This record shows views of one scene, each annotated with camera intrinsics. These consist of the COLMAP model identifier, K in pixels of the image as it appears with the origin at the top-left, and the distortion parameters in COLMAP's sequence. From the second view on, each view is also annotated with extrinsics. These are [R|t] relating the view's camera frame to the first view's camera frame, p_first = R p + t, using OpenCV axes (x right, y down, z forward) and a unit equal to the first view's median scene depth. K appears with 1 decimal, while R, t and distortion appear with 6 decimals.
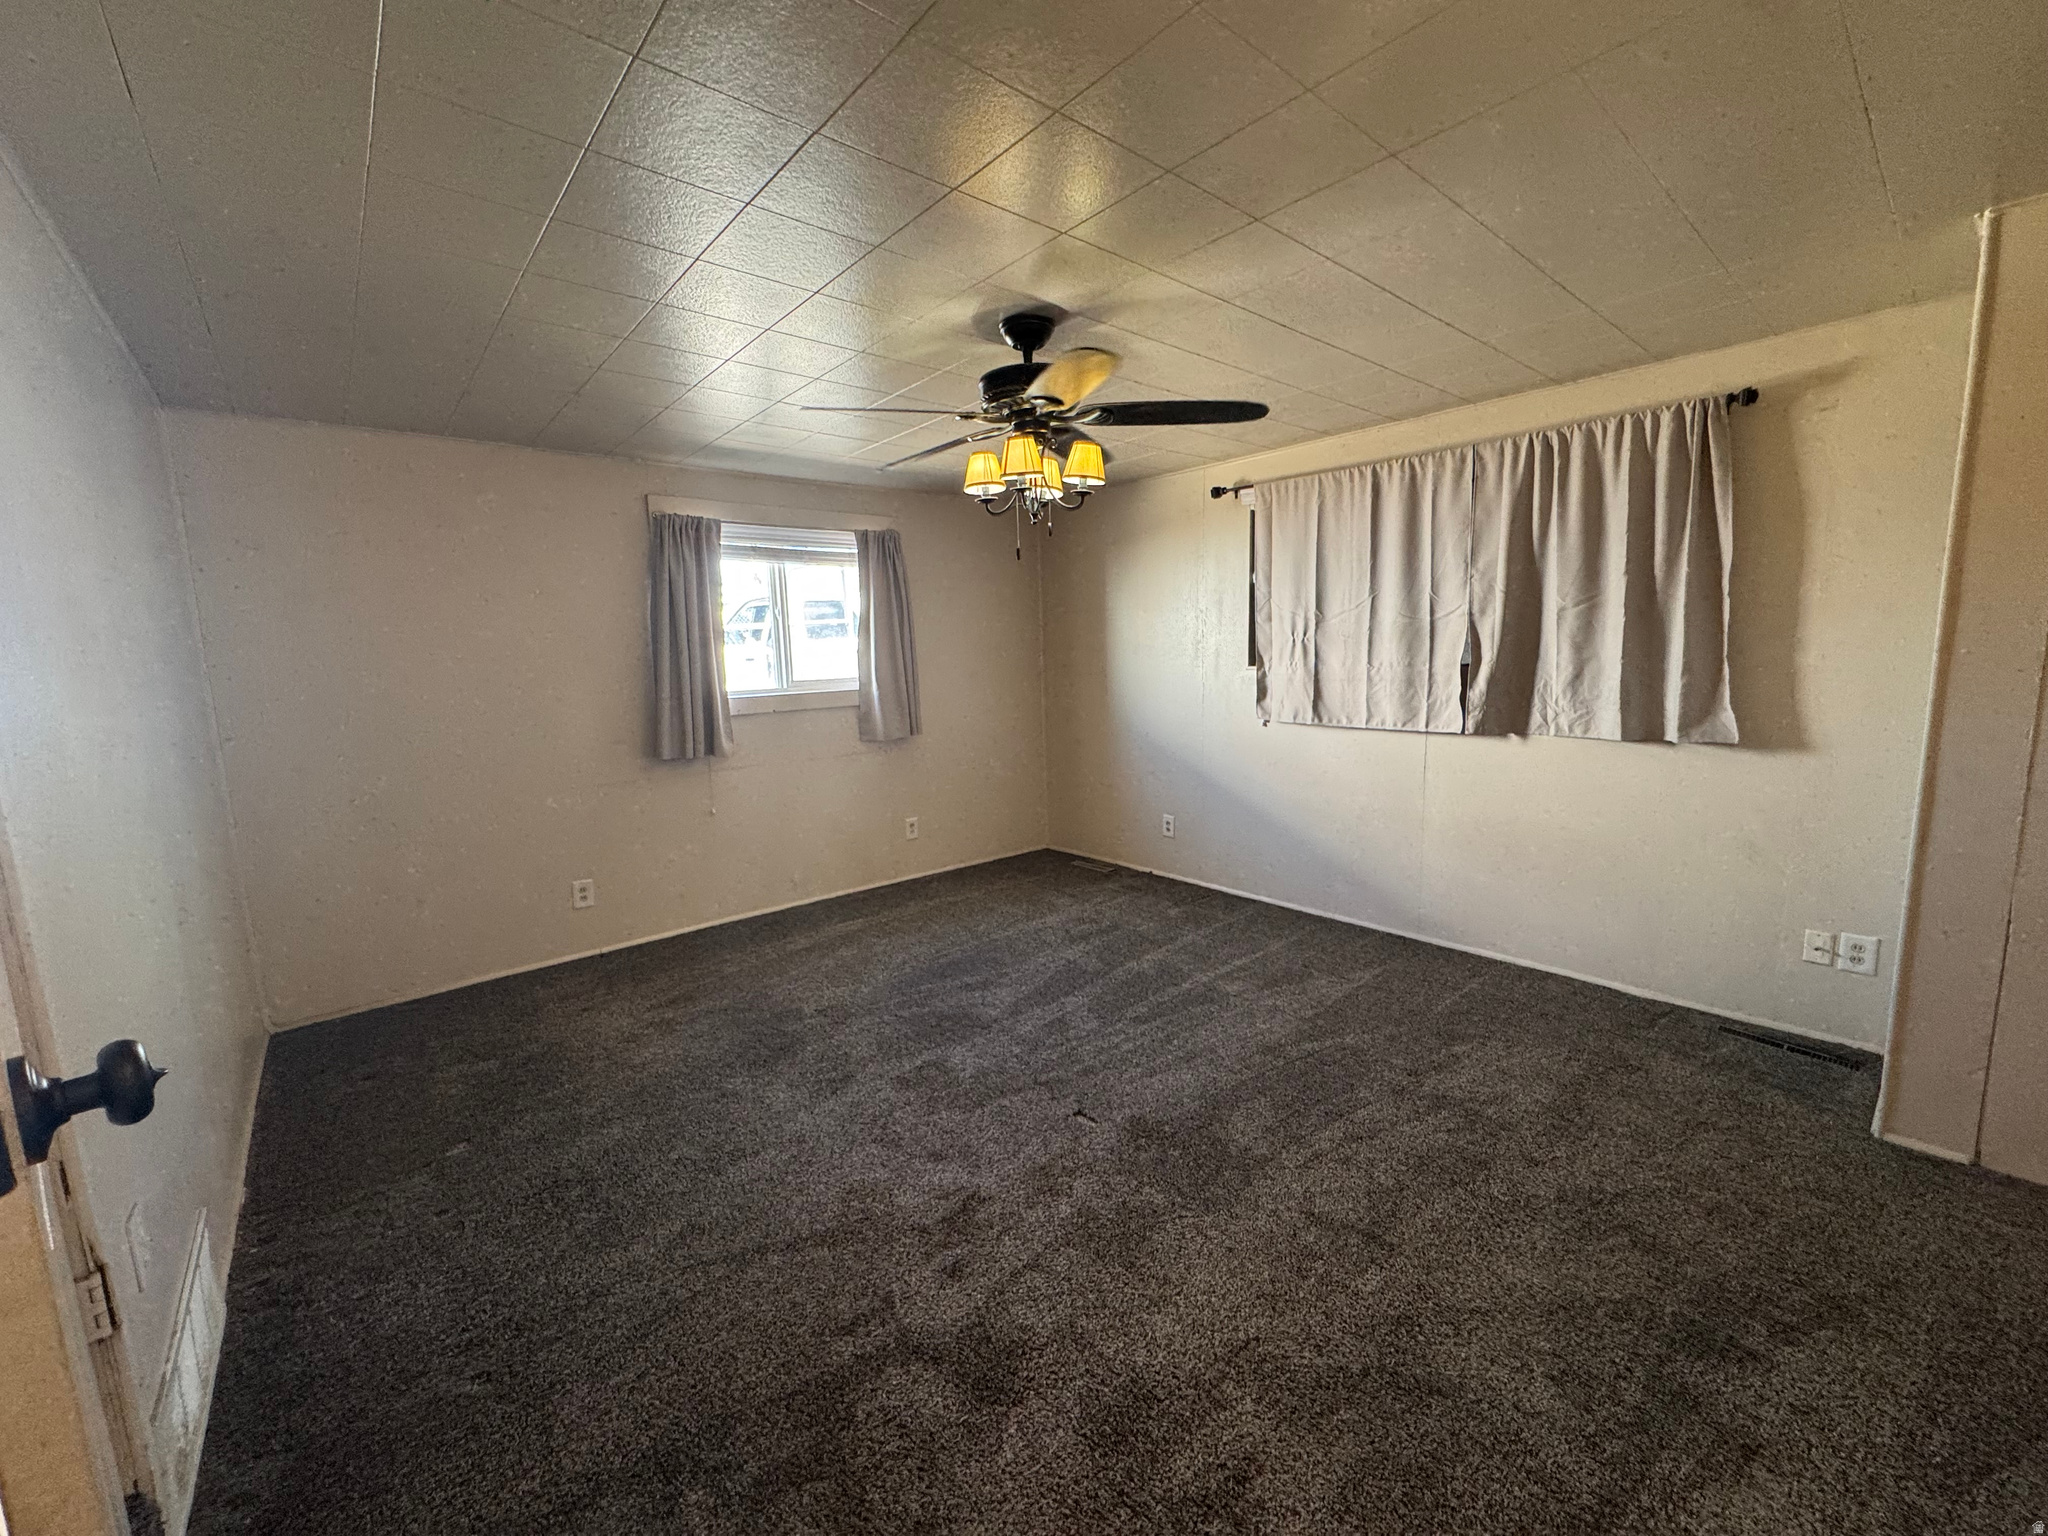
lens RADIAL K [[818.4, 0, 1022.1], [0, 818.4, 767.9], [0, 0, 1]] dist [-0.004384, 0.000858]
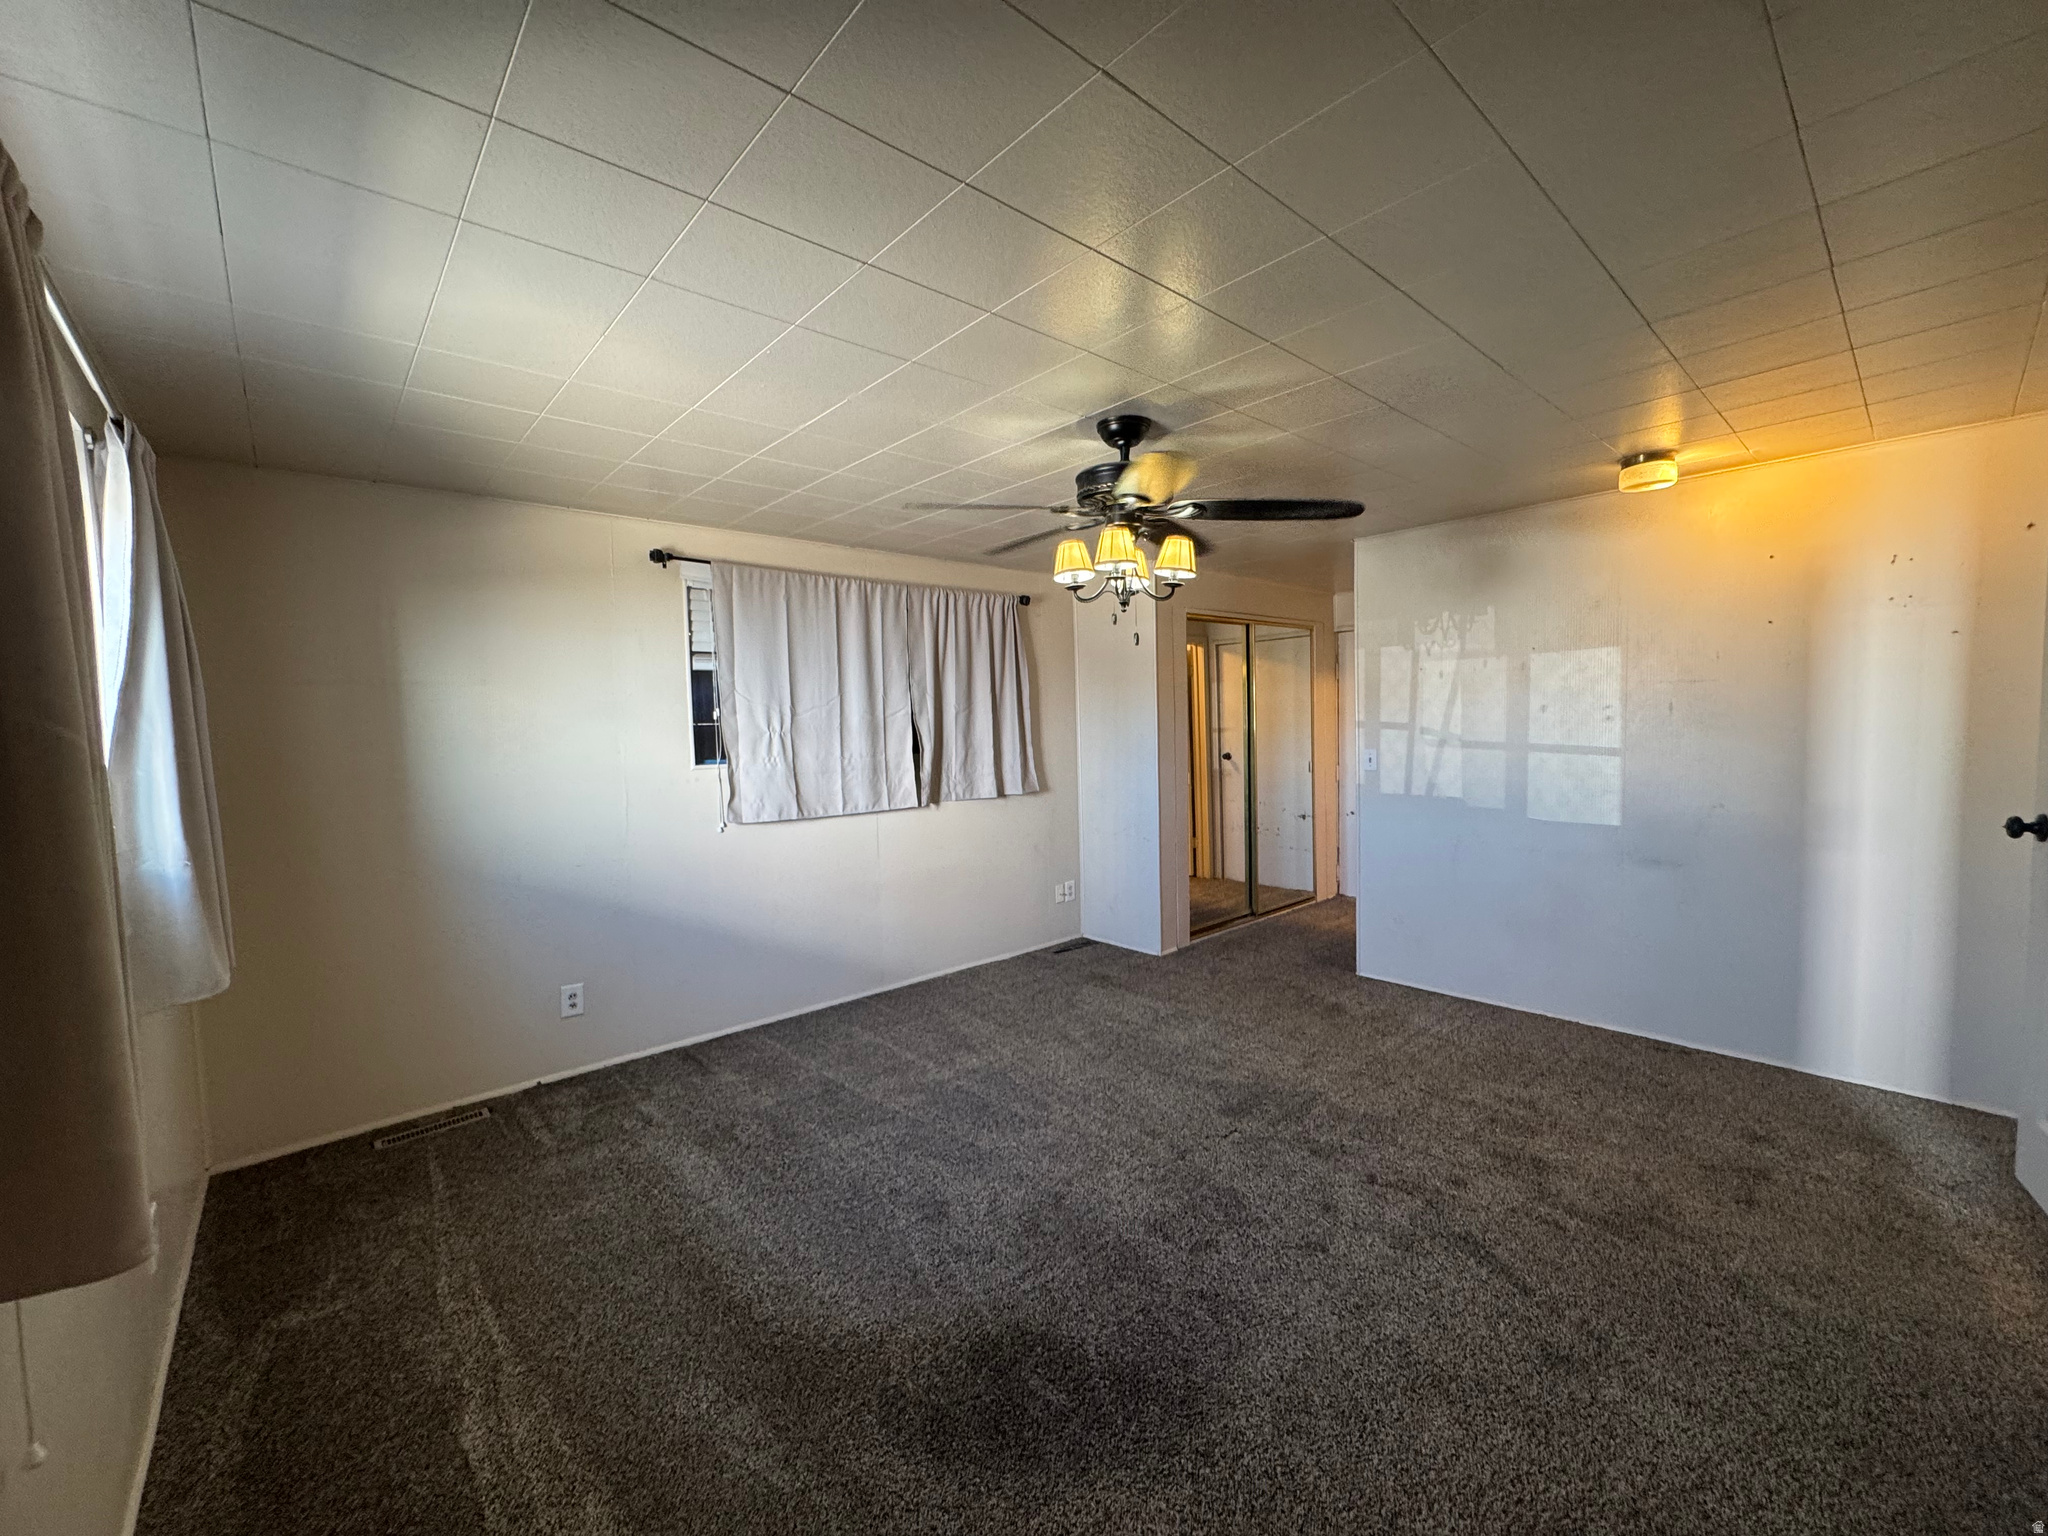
lens RADIAL K [[818.4, 0, 1022.1], [0, 818.4, 767.9], [0, 0, 1]] dist [-0.004384, 0.000858]
pose [[-0.018394, -0.030942, 0.999352, -0.729111], [0.168169, 0.985185, 0.033599, -0.116572], [-0.985587, 0.168678, -0.012918, 0.846833]]
